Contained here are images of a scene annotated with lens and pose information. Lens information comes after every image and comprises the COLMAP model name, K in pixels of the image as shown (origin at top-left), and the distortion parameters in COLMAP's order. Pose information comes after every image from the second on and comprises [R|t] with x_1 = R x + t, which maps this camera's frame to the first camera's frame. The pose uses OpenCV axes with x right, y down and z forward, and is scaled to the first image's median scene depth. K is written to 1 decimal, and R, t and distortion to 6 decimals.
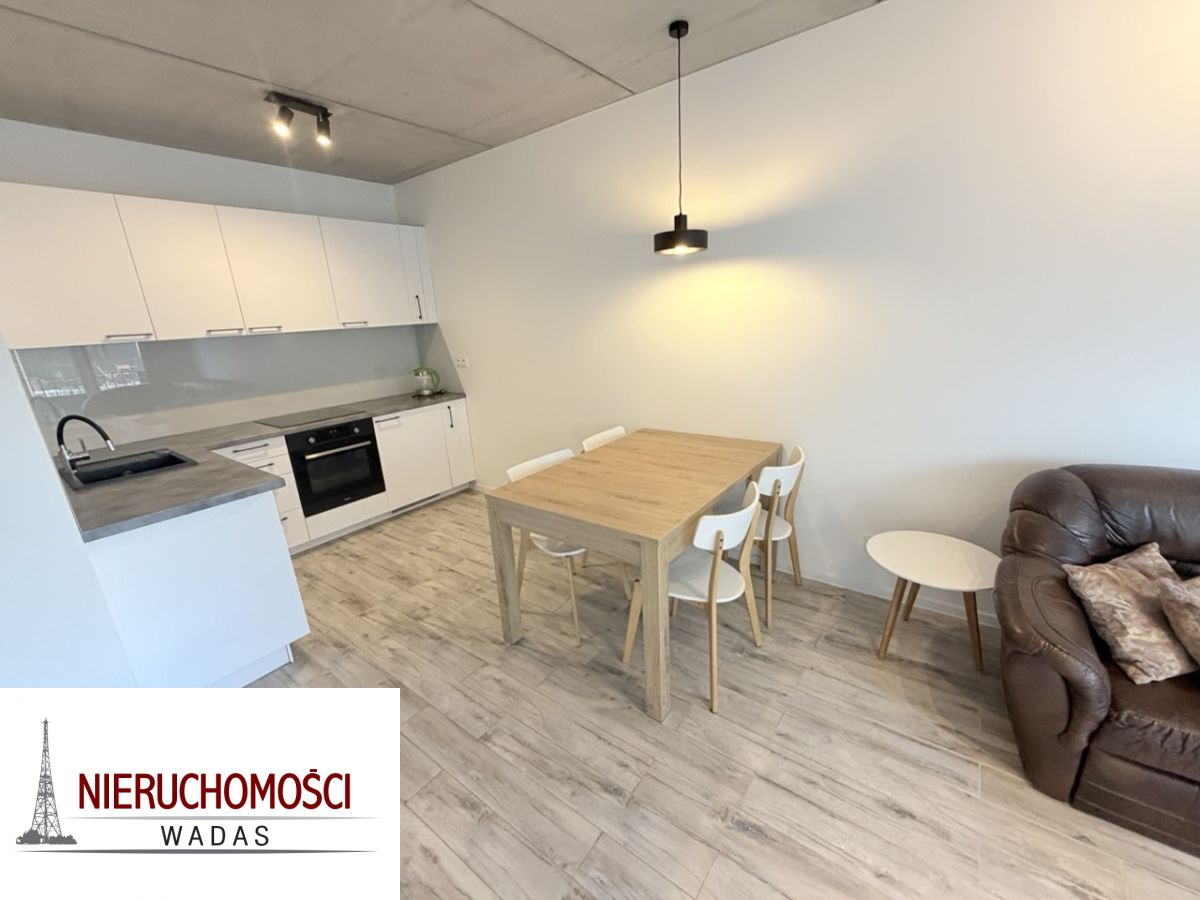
lens RADIAL K [[478.4, 0, 595.1], [0, 478.4, 451.4], [0, 0, 1]] dist [-0.000502, 0.000174]
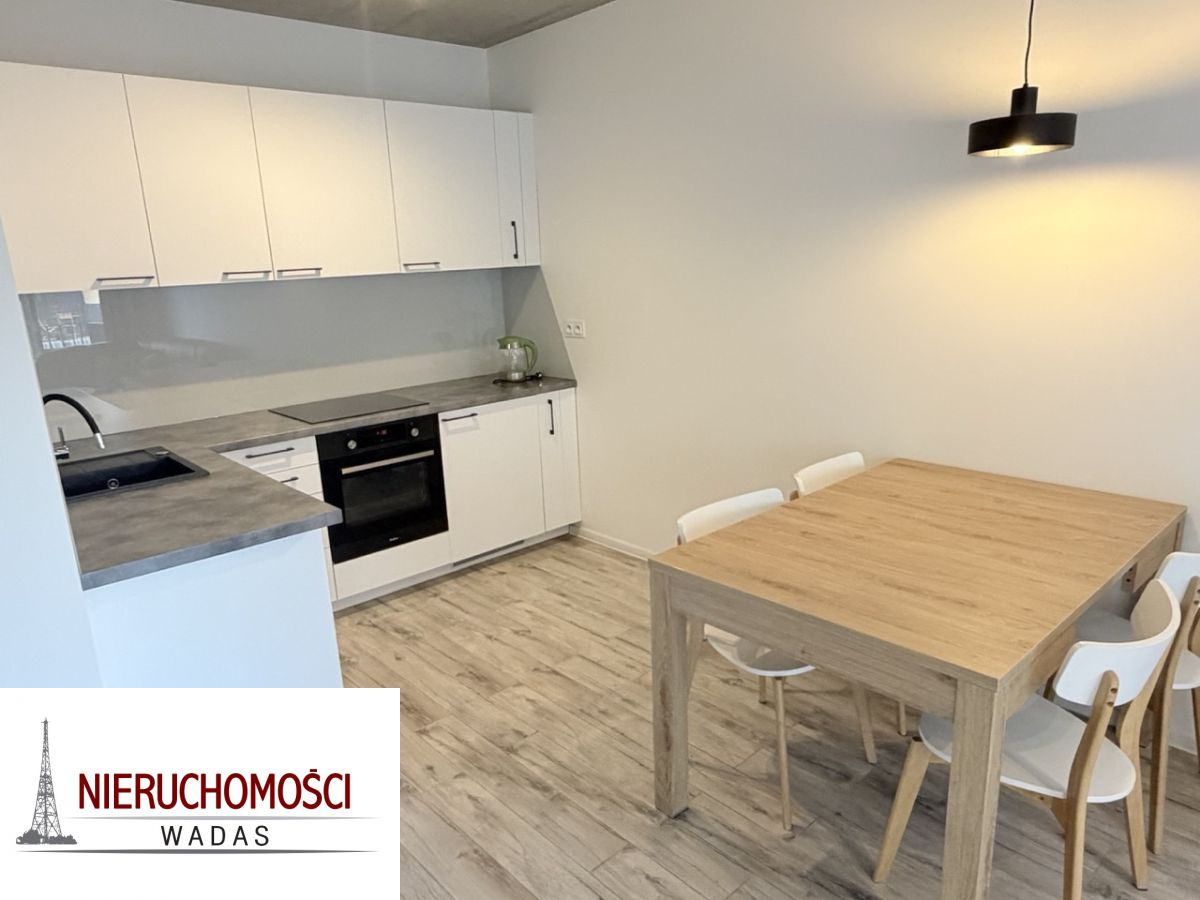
lens RADIAL K [[789.2, 0, 595.2], [0, 789.2, 452.4], [0, 0, 1]] dist [0.001969, 0.001036]
pose [[0.982786, 0.059055, -0.175054, -0.105590], [-0.063599, 0.997766, -0.020457, -0.015285], [0.173455, 0.031238, 0.984346, 0.014540]]
